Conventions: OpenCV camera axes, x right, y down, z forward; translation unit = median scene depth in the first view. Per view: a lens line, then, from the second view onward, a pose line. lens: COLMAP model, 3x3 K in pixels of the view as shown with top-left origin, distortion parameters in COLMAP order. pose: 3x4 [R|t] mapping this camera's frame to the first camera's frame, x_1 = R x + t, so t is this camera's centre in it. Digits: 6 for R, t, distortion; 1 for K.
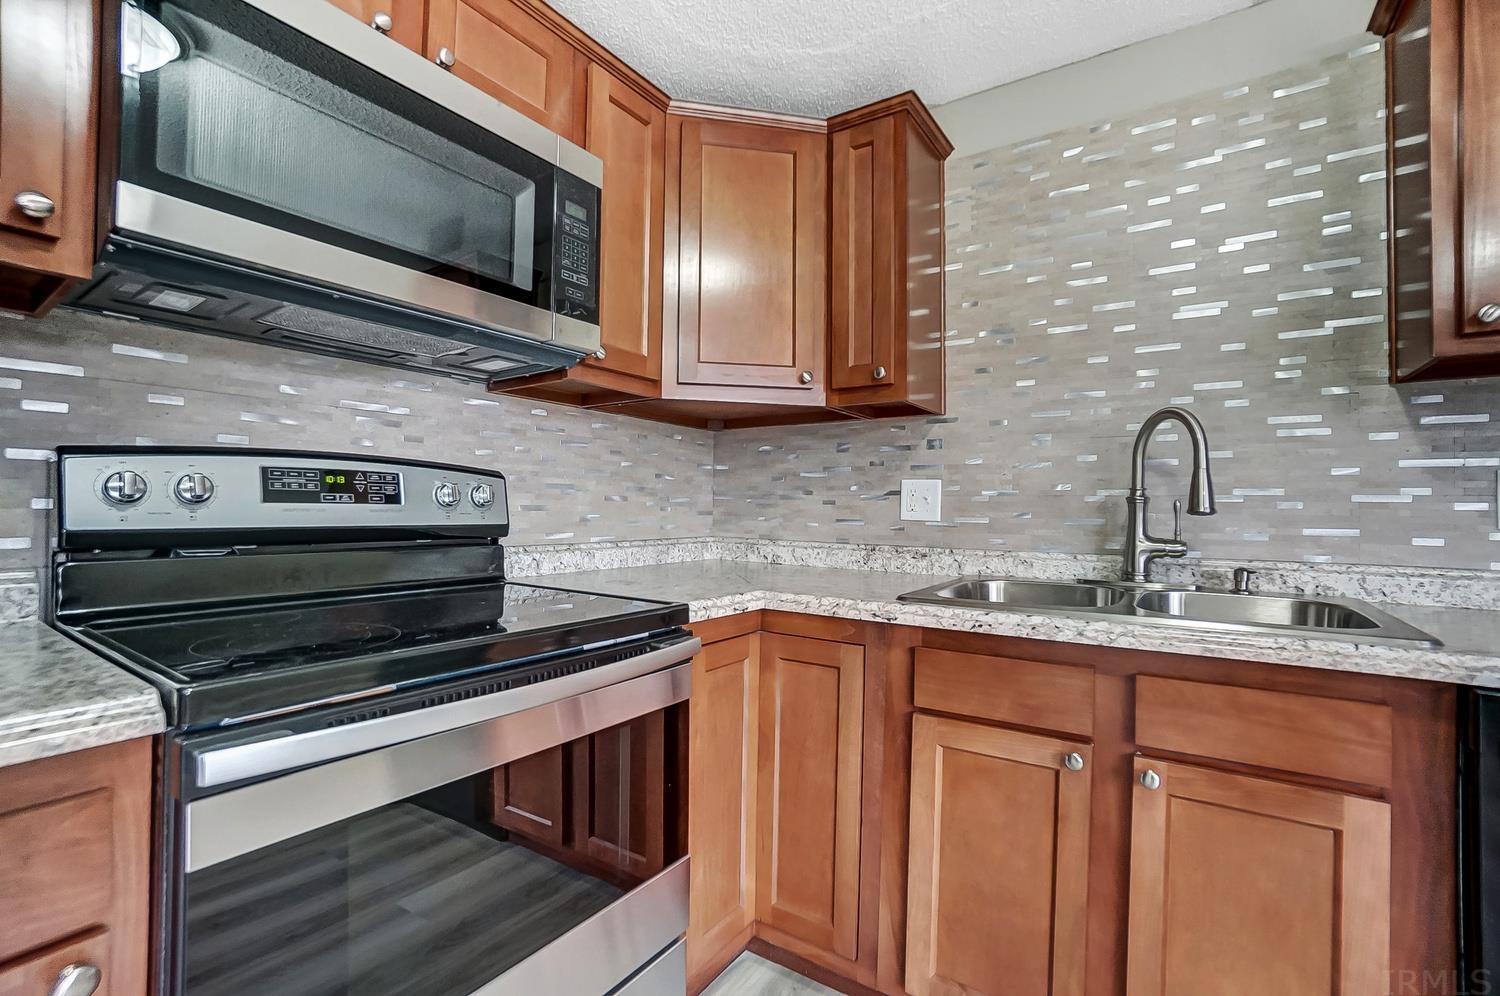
lens RADIAL K [[667.0, 0, 750.0], [0, 667.0, 498.0], [0, 0, 1]] dist [-0.059513, 0.022163]
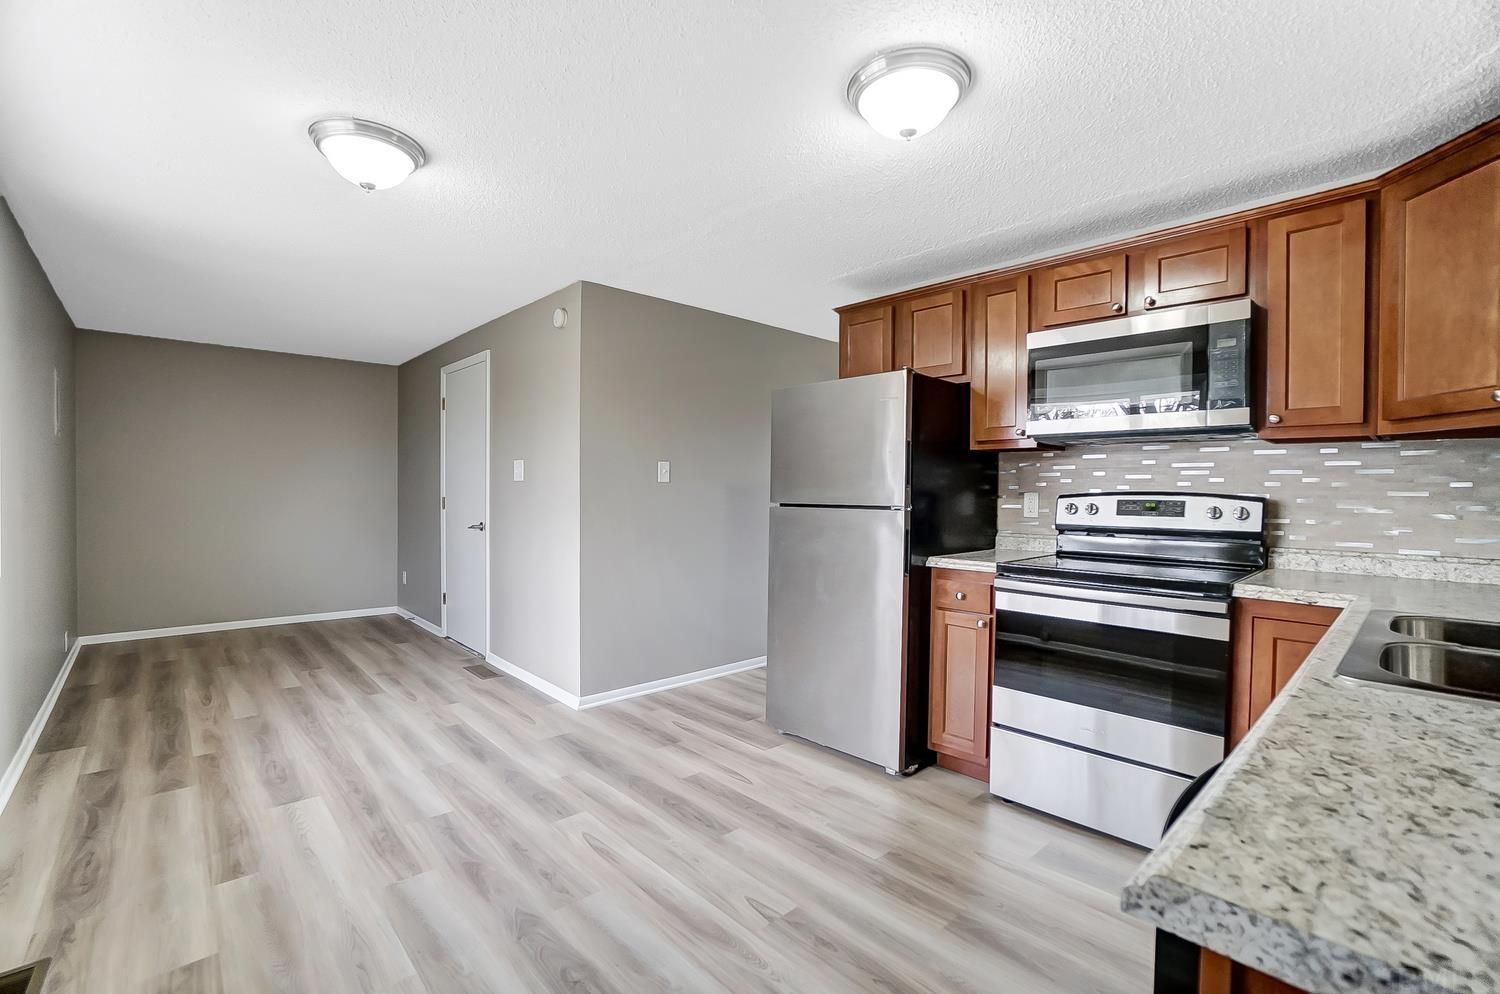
lens RADIAL K [[667.0, 0, 750.0], [0, 667.0, 497.0], [0, 0, 1]] dist [-0.059513, 0.022163]
pose [[-0.225610, -0.001886, -0.974216, 1.533507], [0.004196, 0.999987, -0.002908, -0.047107], [0.974209, -0.004744, -0.225599, 0.194550]]
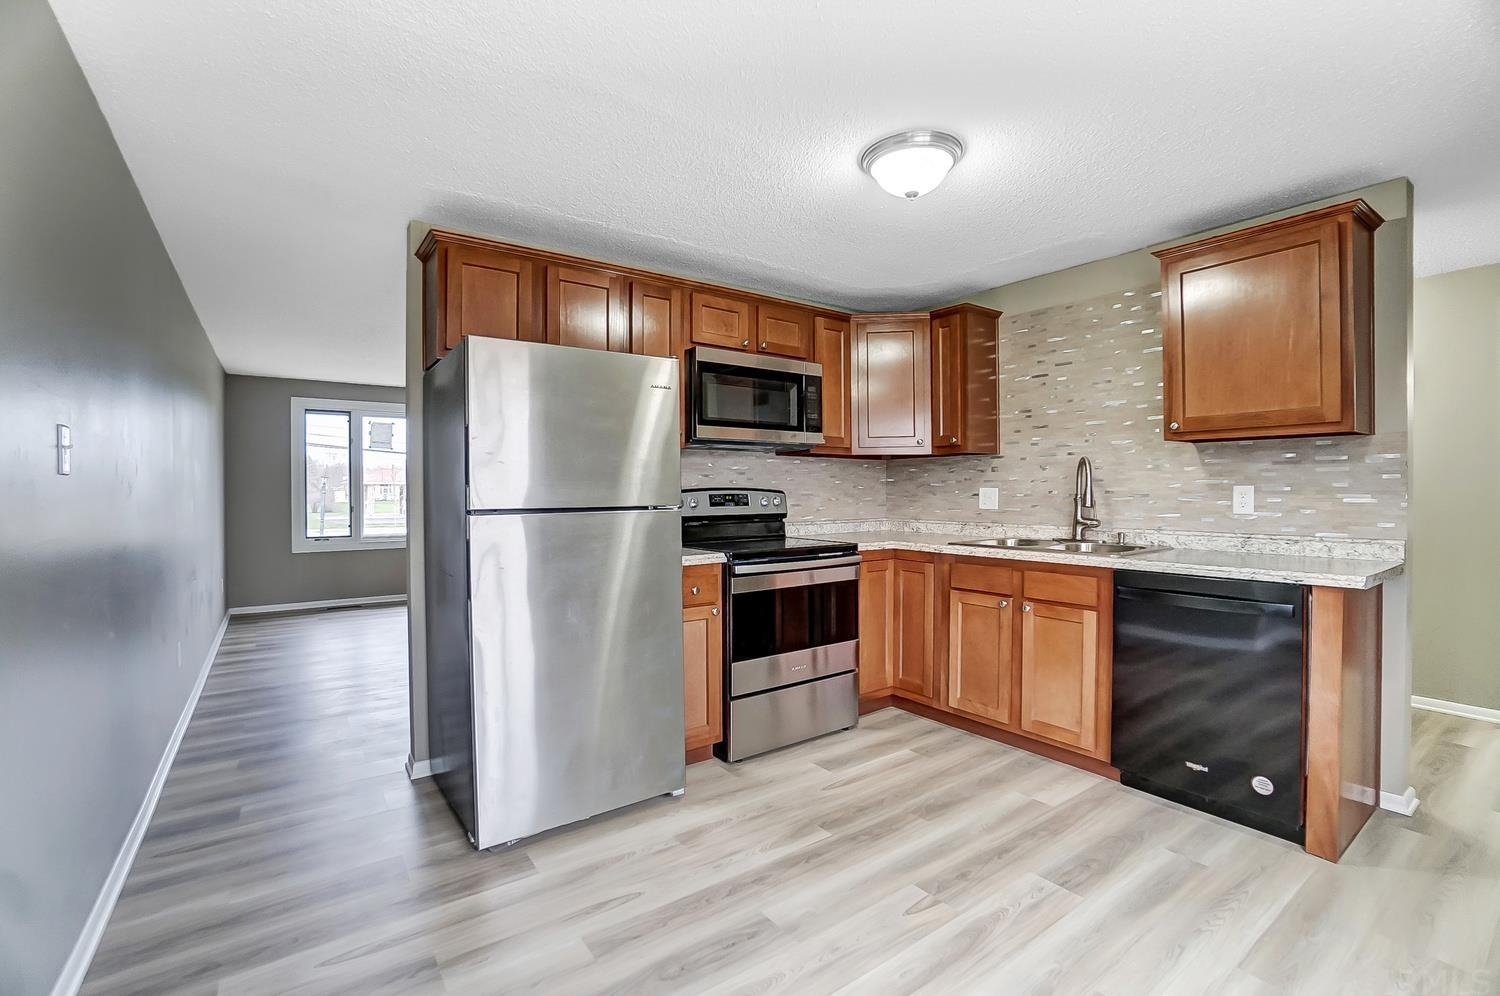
lens RADIAL K [[667.0, 0, 750.0], [0, 667.0, 498.0], [0, 0, 1]] dist [-0.059513, 0.022163]
pose [[0.941413, -0.012807, -0.337014, 0.351835], [0.021831, 0.999497, 0.023000, -0.079741], [0.336550, -0.029009, 0.941219, -1.437040]]
